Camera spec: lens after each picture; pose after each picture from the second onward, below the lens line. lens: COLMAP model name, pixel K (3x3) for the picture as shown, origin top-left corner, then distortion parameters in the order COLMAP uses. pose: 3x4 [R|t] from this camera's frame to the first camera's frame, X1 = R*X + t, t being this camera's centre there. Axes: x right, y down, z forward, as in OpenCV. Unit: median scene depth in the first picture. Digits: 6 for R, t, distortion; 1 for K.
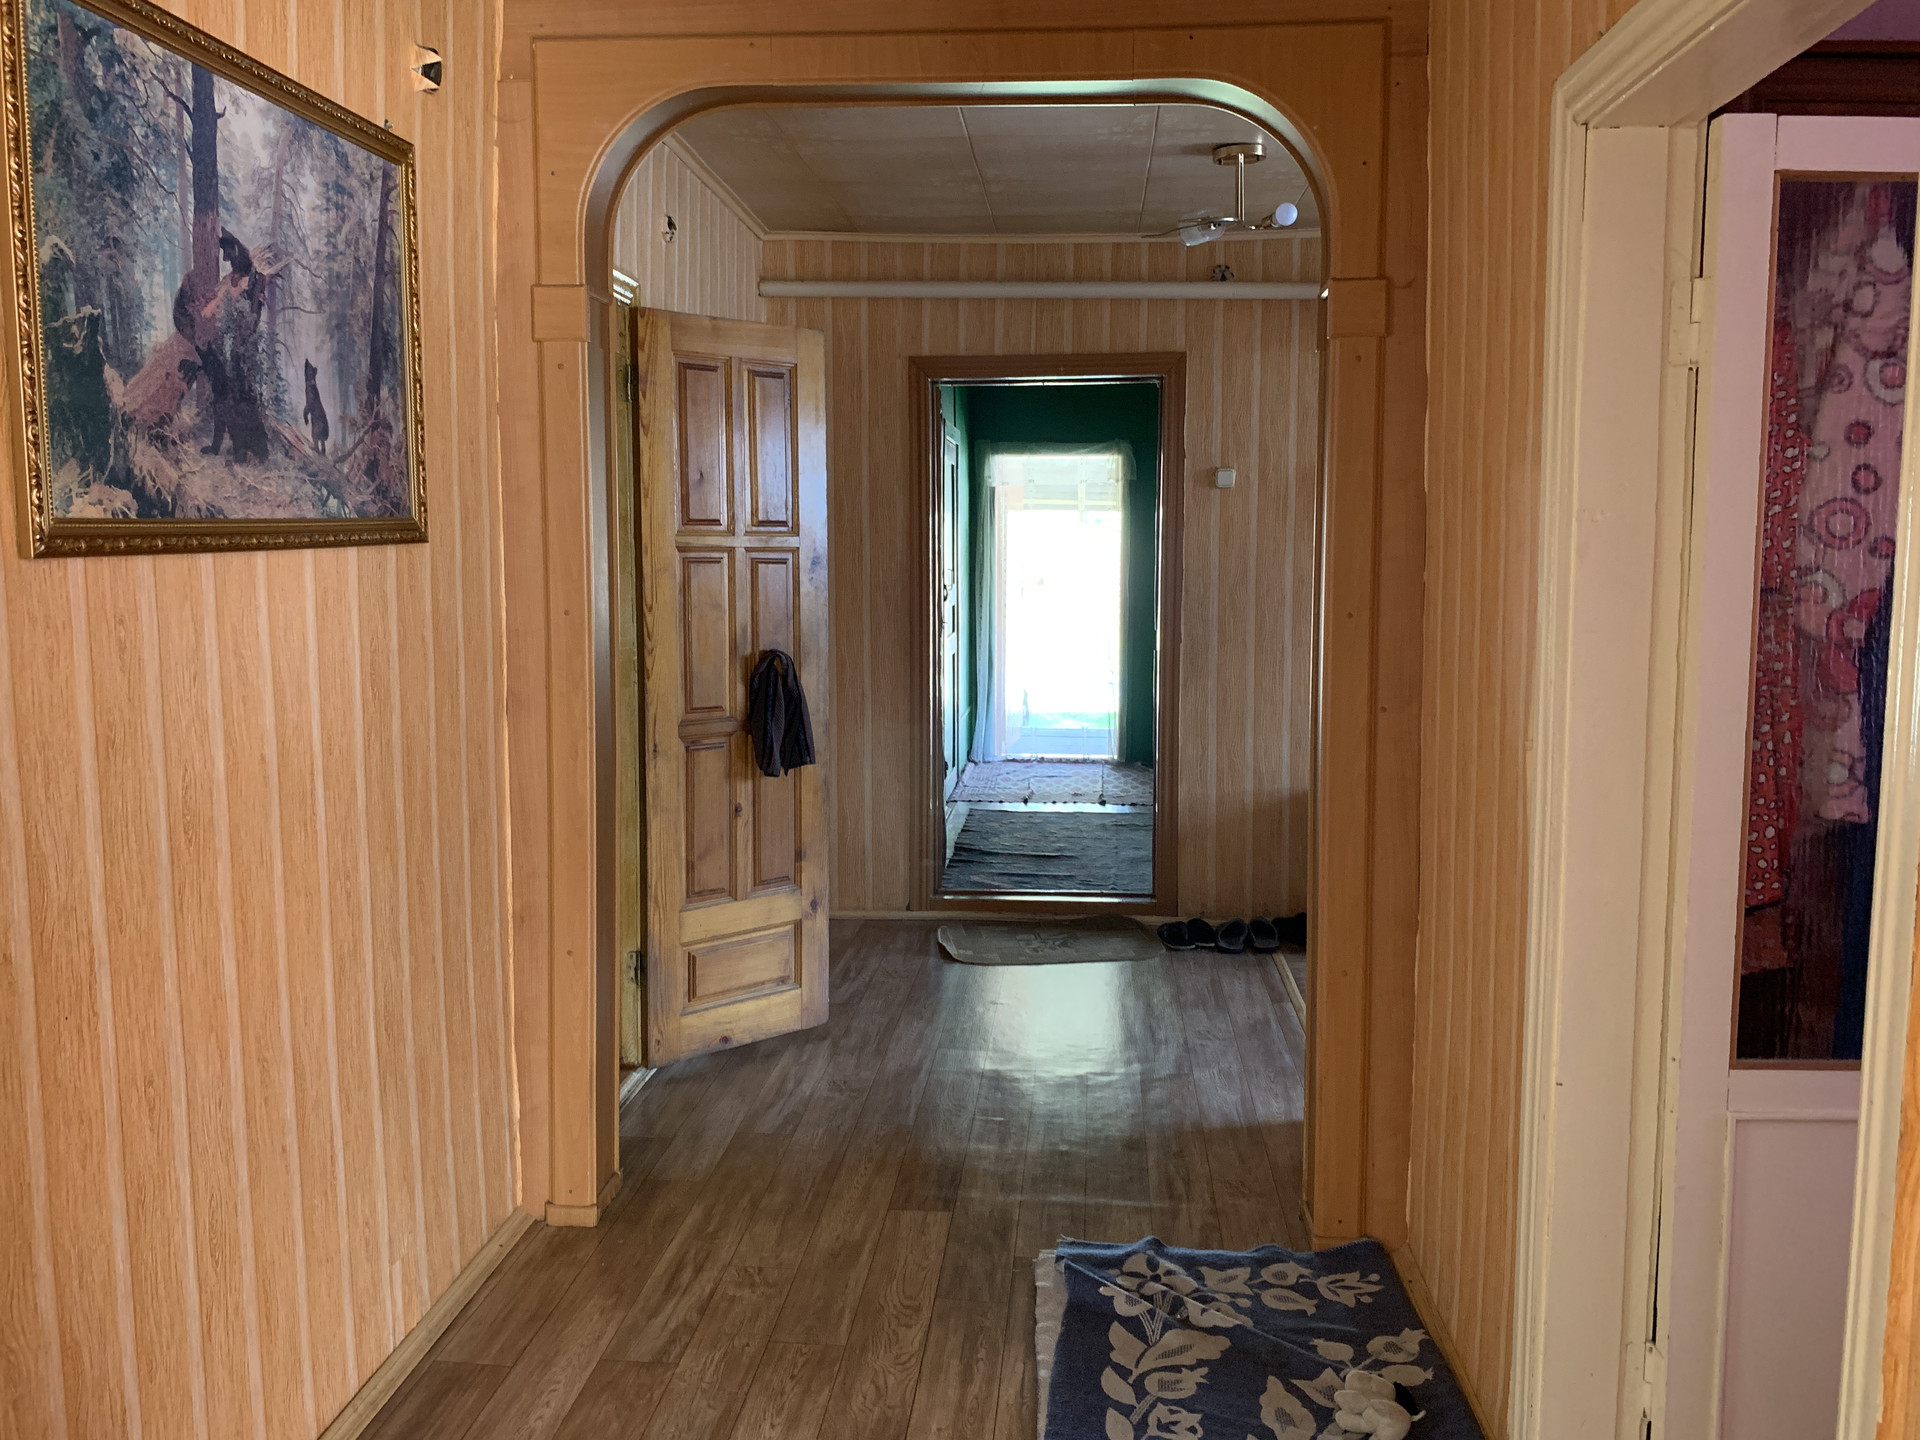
lens RADIAL K [[1477.8, 0, 958.3], [0, 1477.8, 713.6], [0, 0, 1]] dist [0.016378, 0.019468]
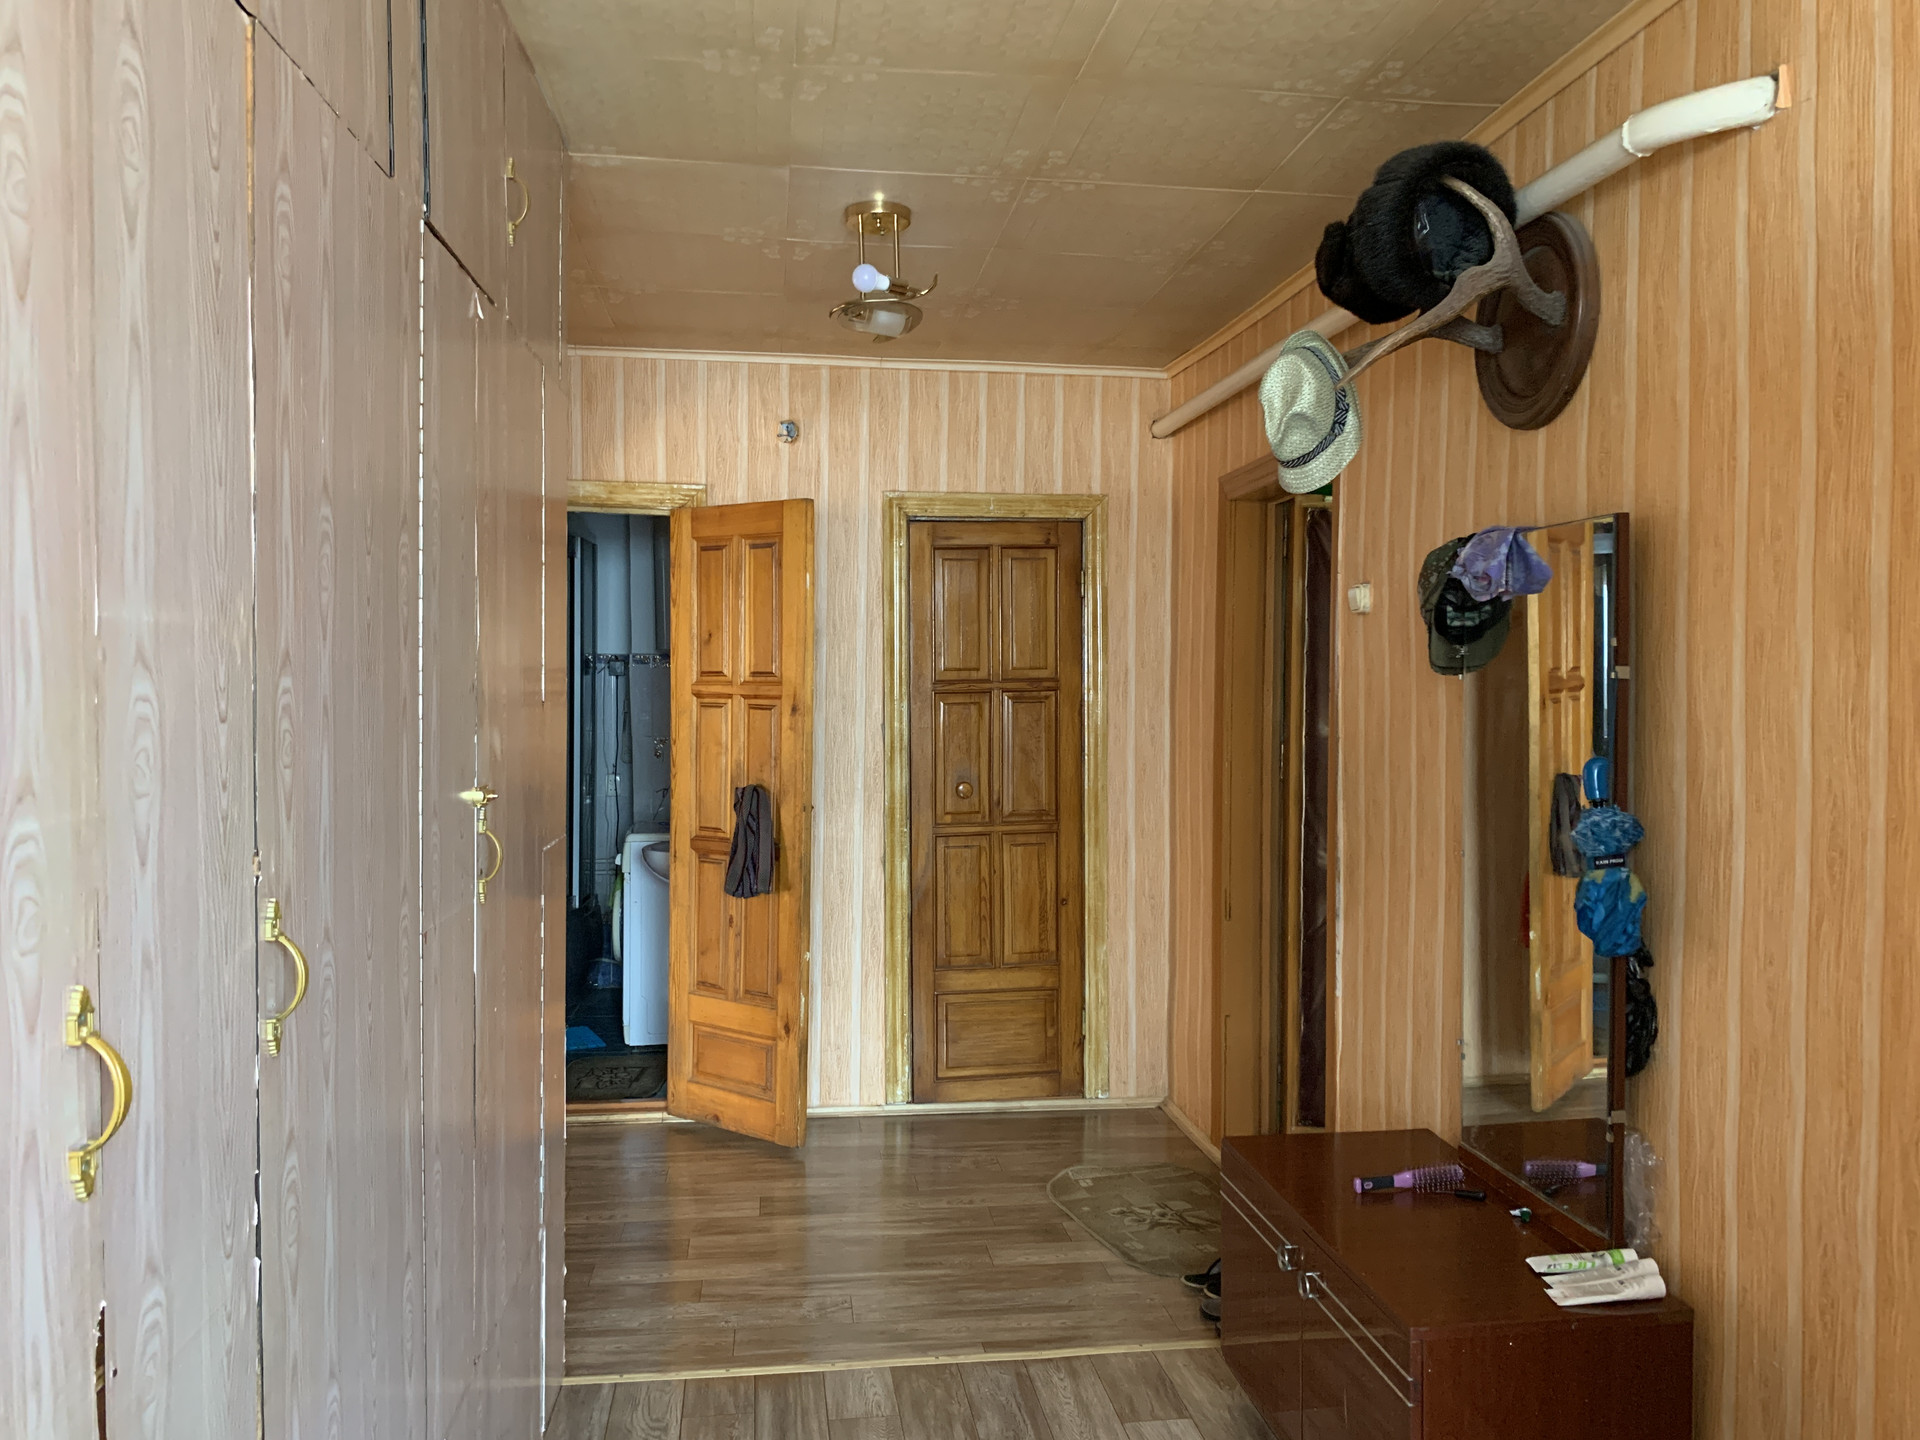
lens RADIAL K [[1477.8, 0, 955.3], [0, 1477.8, 722.7], [0, 0, 1]] dist [0.016378, 0.019468]
pose [[0.205034, 0.020029, -0.978550, 1.028178], [-0.126353, 0.991966, -0.006171, -0.104618], [0.970565, 0.124908, 0.205917, 0.926470]]
